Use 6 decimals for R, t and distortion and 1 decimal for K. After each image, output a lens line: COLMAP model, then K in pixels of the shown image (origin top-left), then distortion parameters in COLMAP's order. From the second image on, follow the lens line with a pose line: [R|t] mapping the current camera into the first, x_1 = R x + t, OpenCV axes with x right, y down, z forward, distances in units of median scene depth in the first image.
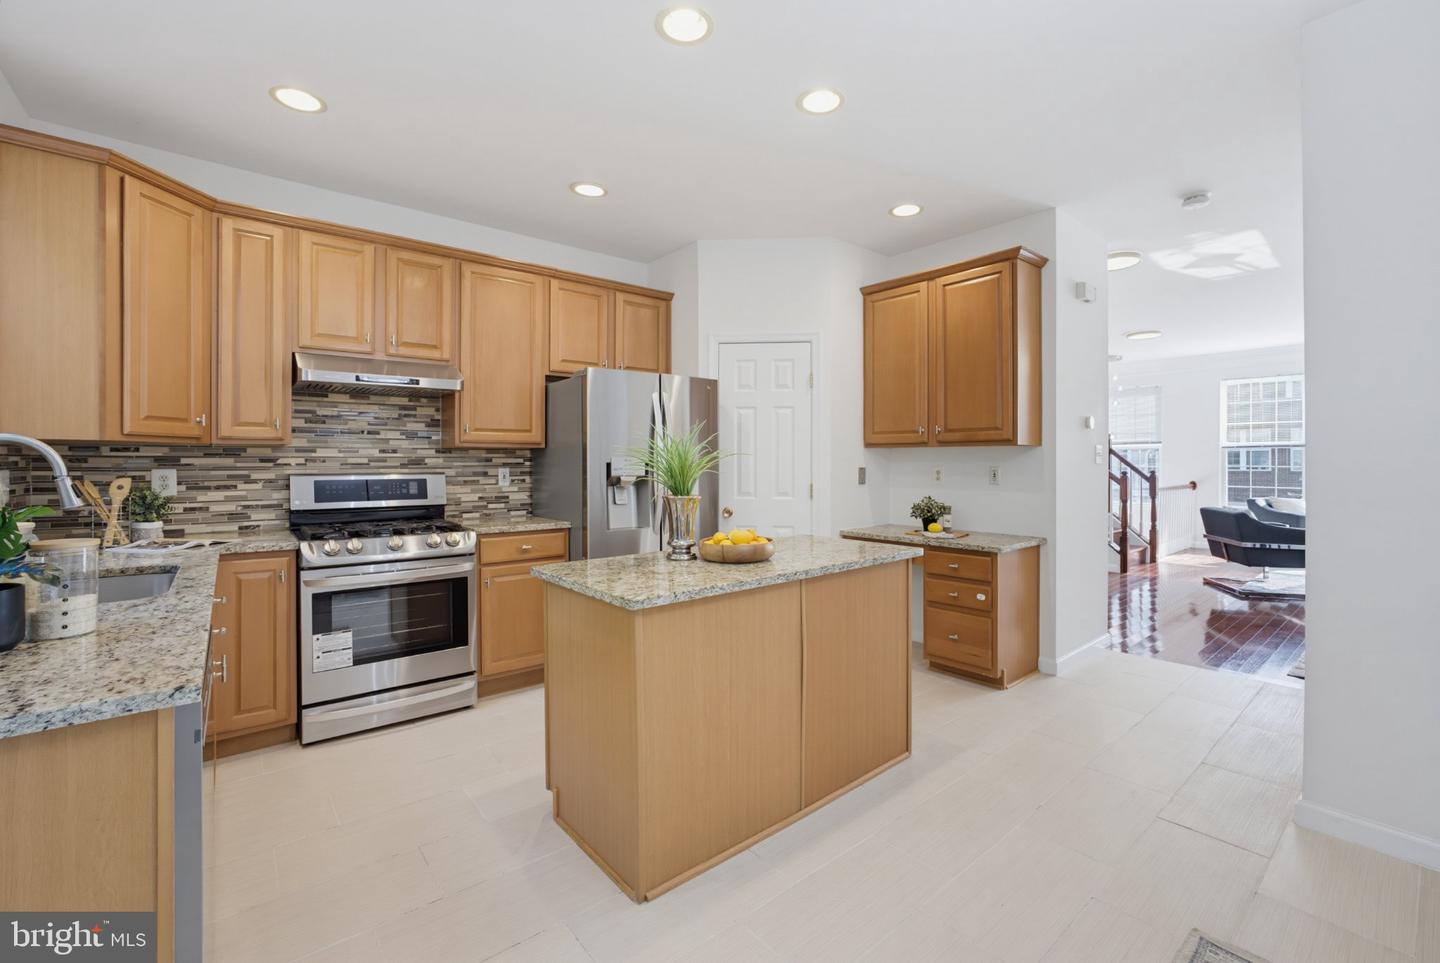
lens RADIAL K [[616.5, 0, 723.4], [0, 616.5, 464.1], [0, 0, 1]] dist [-0.028215, 0.006743]
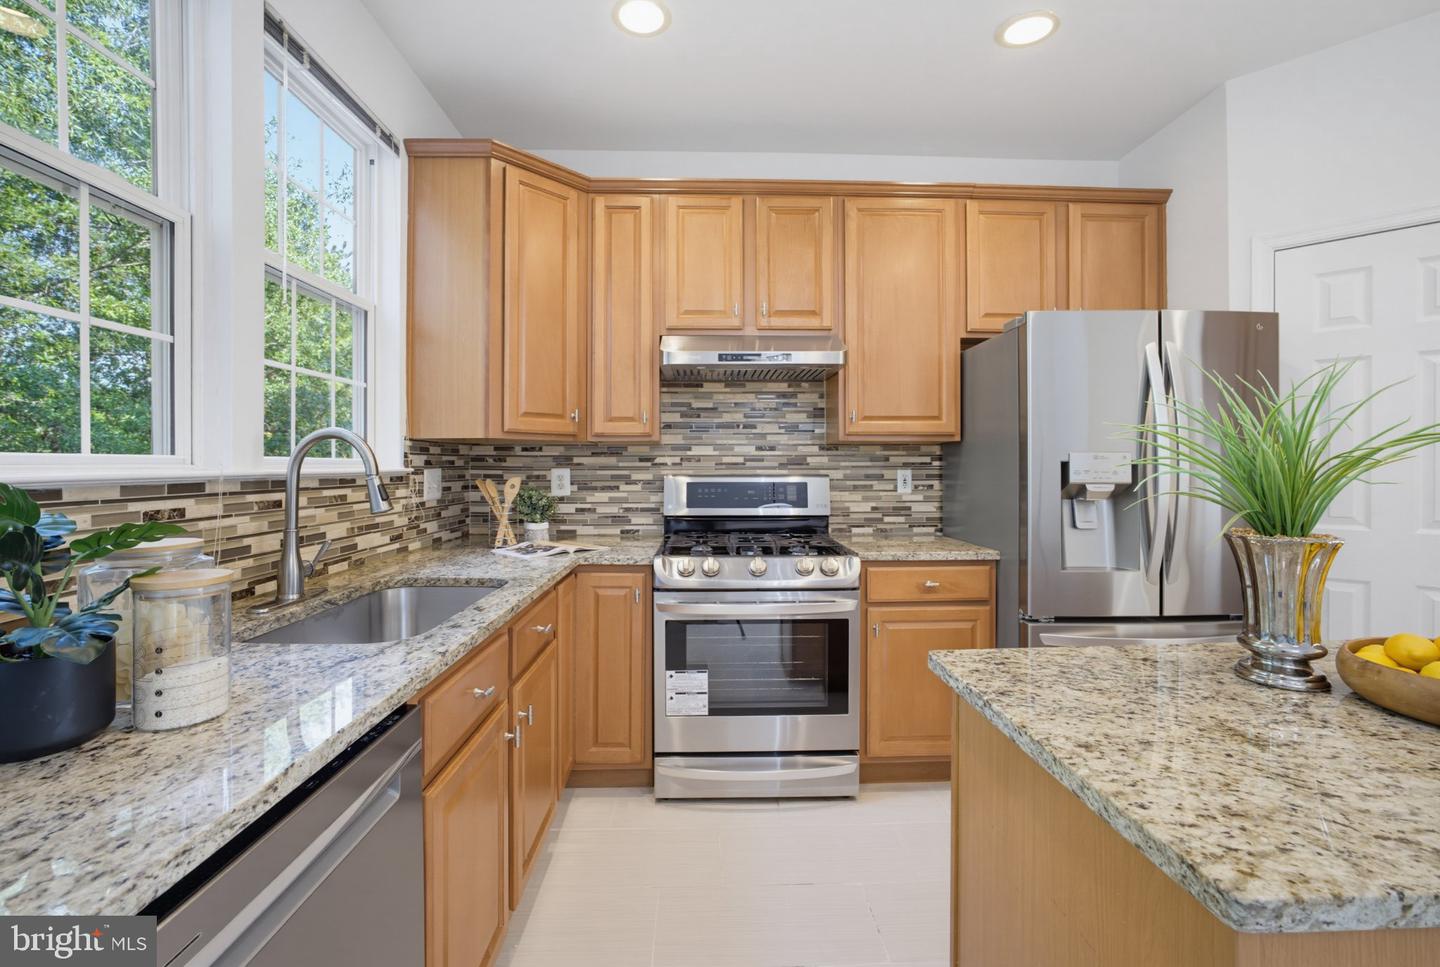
lens RADIAL K [[616.4, 0, 715.5], [0, 616.4, 465.3], [0, 0, 1]] dist [-0.031012, 0.001406]
pose [[0.786516, 0.001481, -0.617567, -0.091653], [-0.002105, 0.999998, -0.000282, 0.002493], [0.617566, 0.001522, 0.786518, 0.327619]]
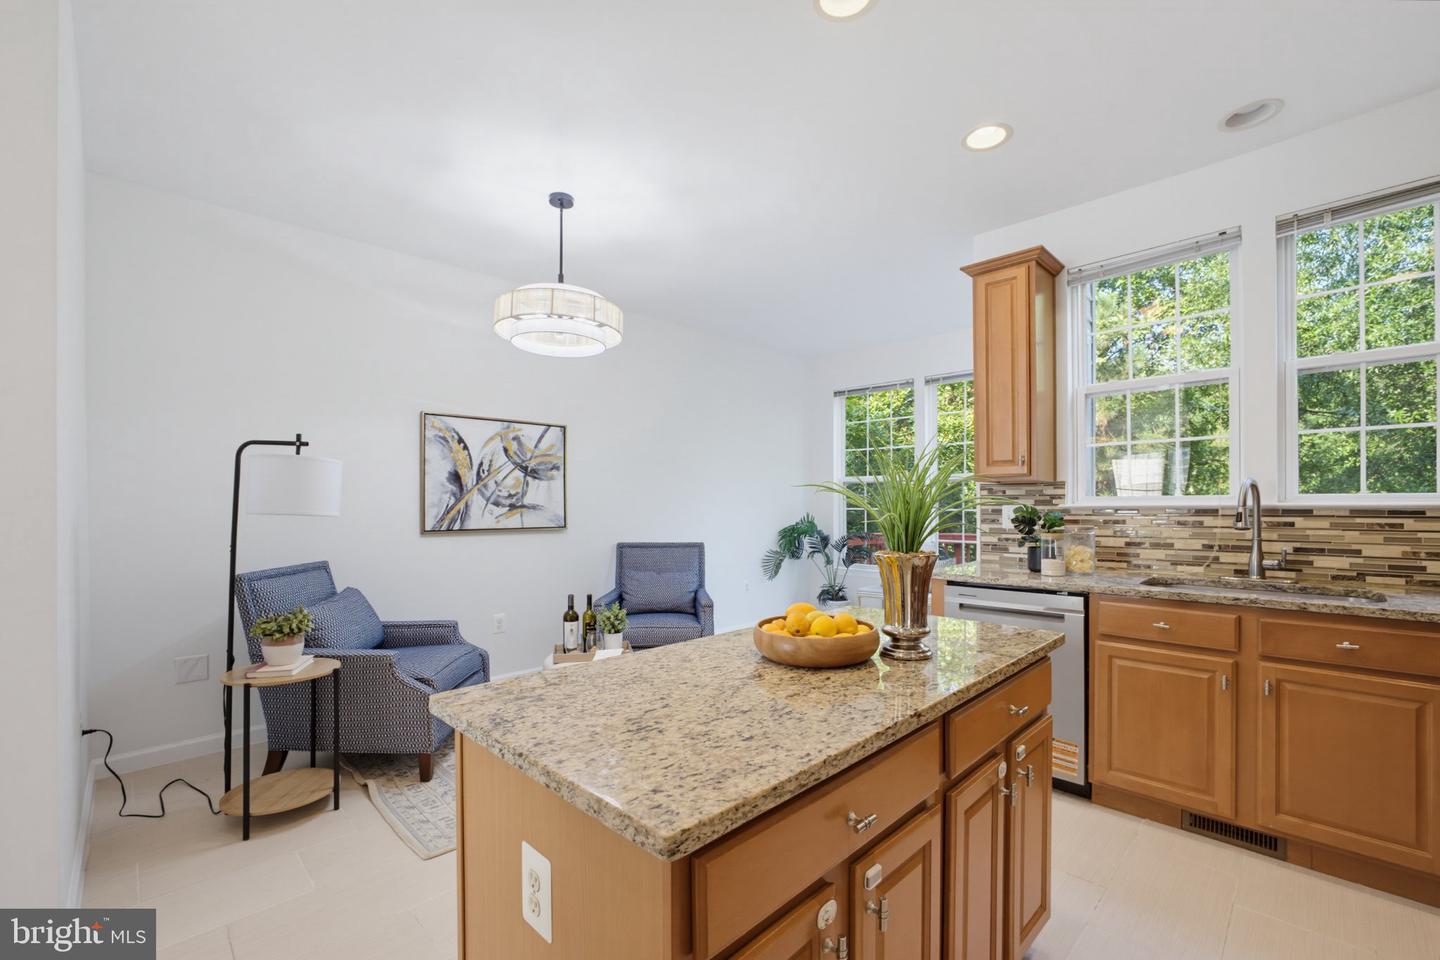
lens RADIAL K [[616.5, 0, 724.2], [0, 616.5, 508.4], [0, 0, 1]] dist [-0.028215, 0.006743]
pose [[-0.996353, 0.008884, -0.084861, 0.124263], [0.007925, 0.999901, 0.011631, -0.001210], [0.084956, 0.010916, -0.996325, 1.211539]]
